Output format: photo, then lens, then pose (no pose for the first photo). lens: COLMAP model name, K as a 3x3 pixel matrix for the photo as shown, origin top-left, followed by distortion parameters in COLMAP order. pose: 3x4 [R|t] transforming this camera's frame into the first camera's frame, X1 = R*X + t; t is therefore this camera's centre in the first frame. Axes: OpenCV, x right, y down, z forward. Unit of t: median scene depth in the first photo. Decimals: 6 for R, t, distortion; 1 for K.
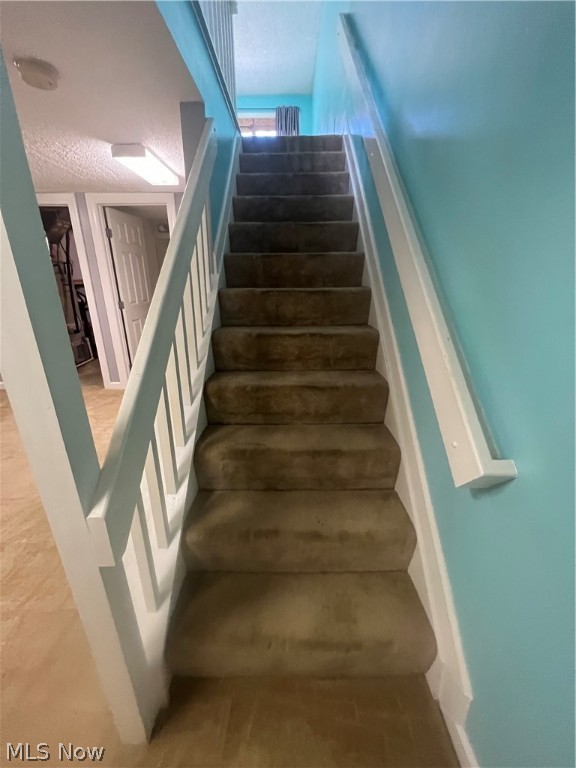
lens RADIAL K [[309.0, 0, 285.0], [0, 309.0, 380.5], [0, 0, 1]] dist [-0.001890, 0.000742]
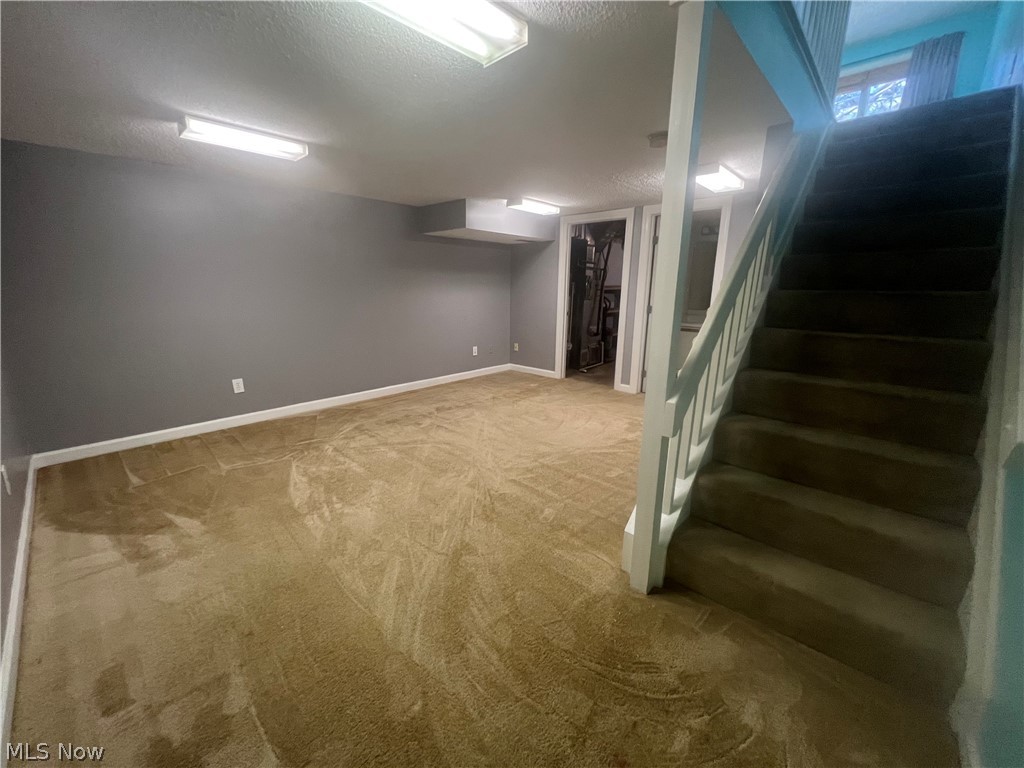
lens RADIAL K [[412.0, 0, 507.0], [0, 412.0, 388.1], [0, 0, 1]] dist [-0.001890, 0.000742]
pose [[0.739651, 0.170354, -0.651073, 0.054753], [-0.225028, 0.974352, -0.000702, 0.142614], [0.634254, 0.147029, 0.759015, -0.353020]]
